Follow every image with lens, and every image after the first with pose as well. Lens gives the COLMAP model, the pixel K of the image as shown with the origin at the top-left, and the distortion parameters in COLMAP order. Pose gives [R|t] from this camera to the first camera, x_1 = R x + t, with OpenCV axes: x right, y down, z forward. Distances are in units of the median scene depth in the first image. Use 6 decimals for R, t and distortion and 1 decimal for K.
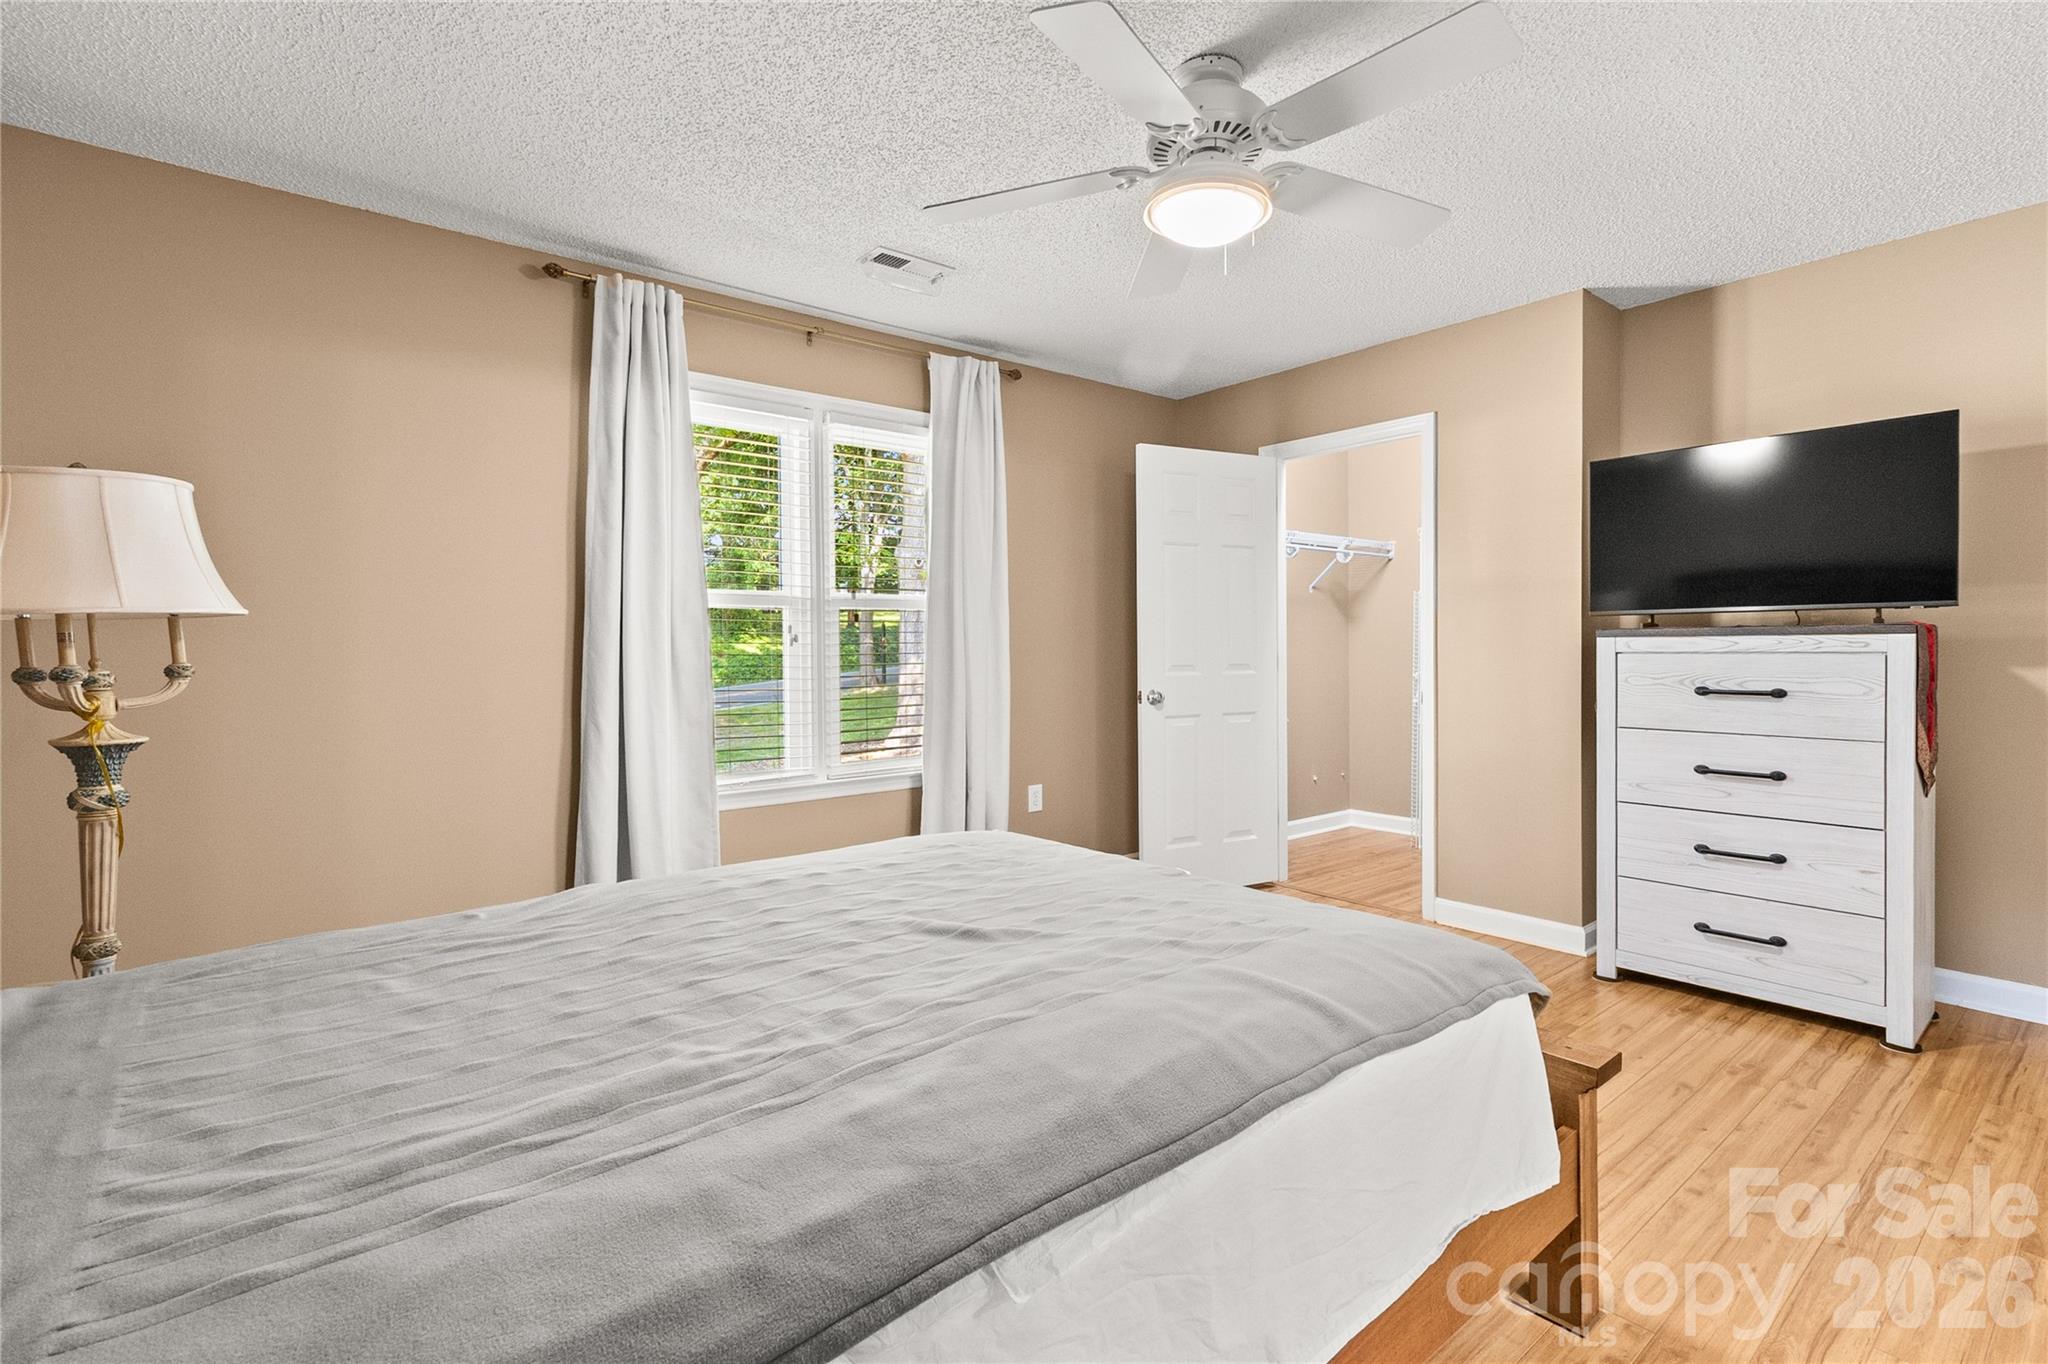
lens RADIAL K [[983.3, 0, 1026.7], [0, 983.3, 663.1], [0, 0, 1]] dist [0.003141, 0.000856]
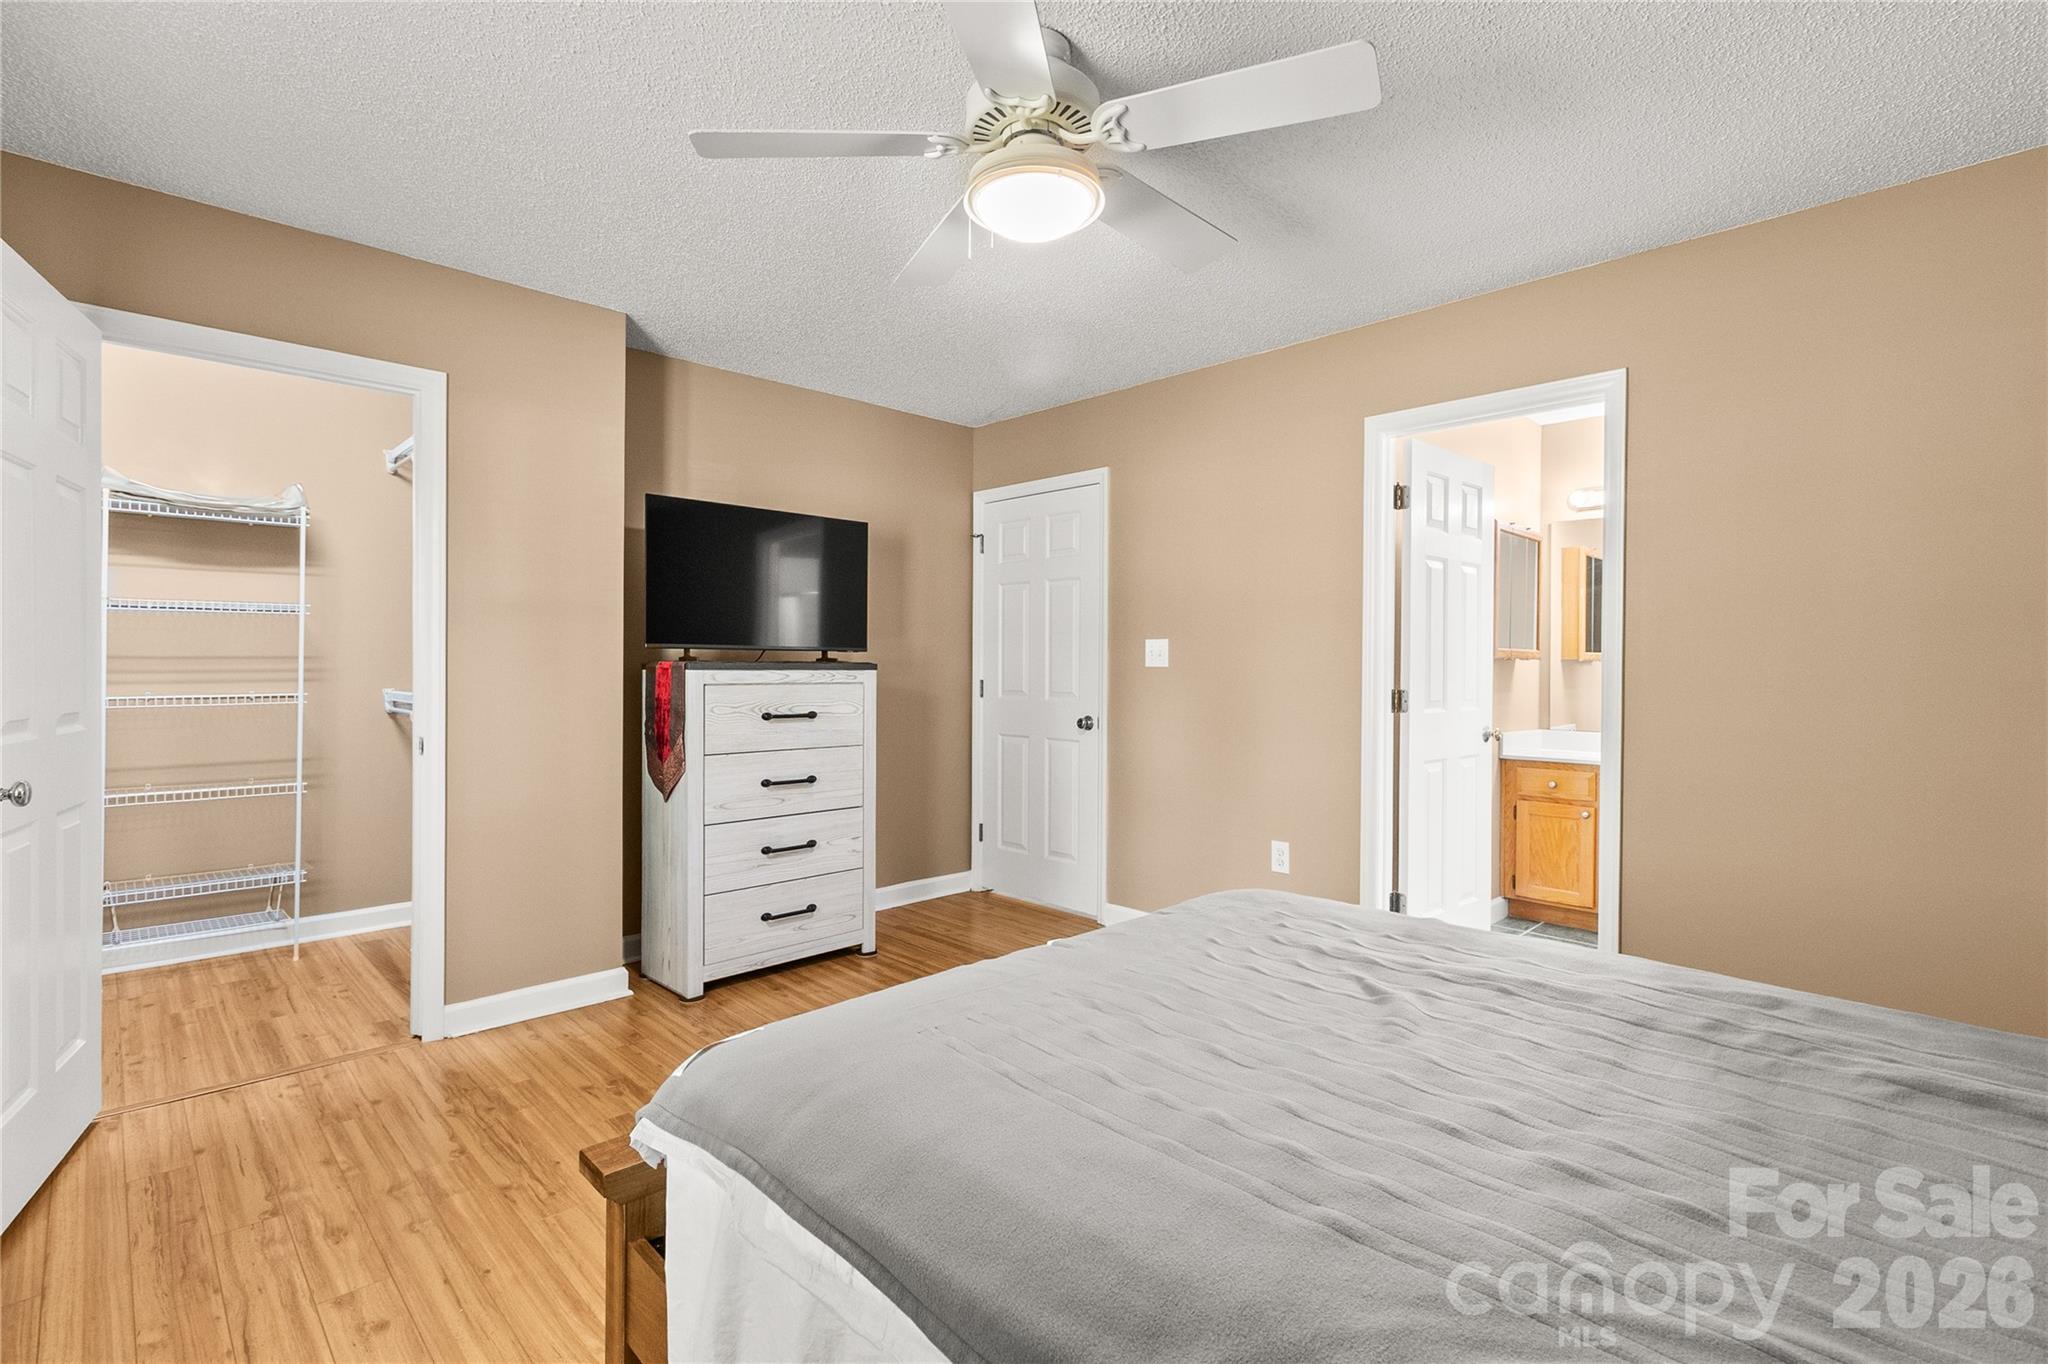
lens RADIAL K [[955.6, 0, 1024.0], [0, 955.6, 682.0], [0, 0, 1]] dist [0.000749, 0.000071]
pose [[-0.093980, -0.008825, 0.995535, -0.540516], [0.016960, 0.999801, 0.010464, -0.022148], [-0.995430, 0.017868, -0.093811, 0.895619]]
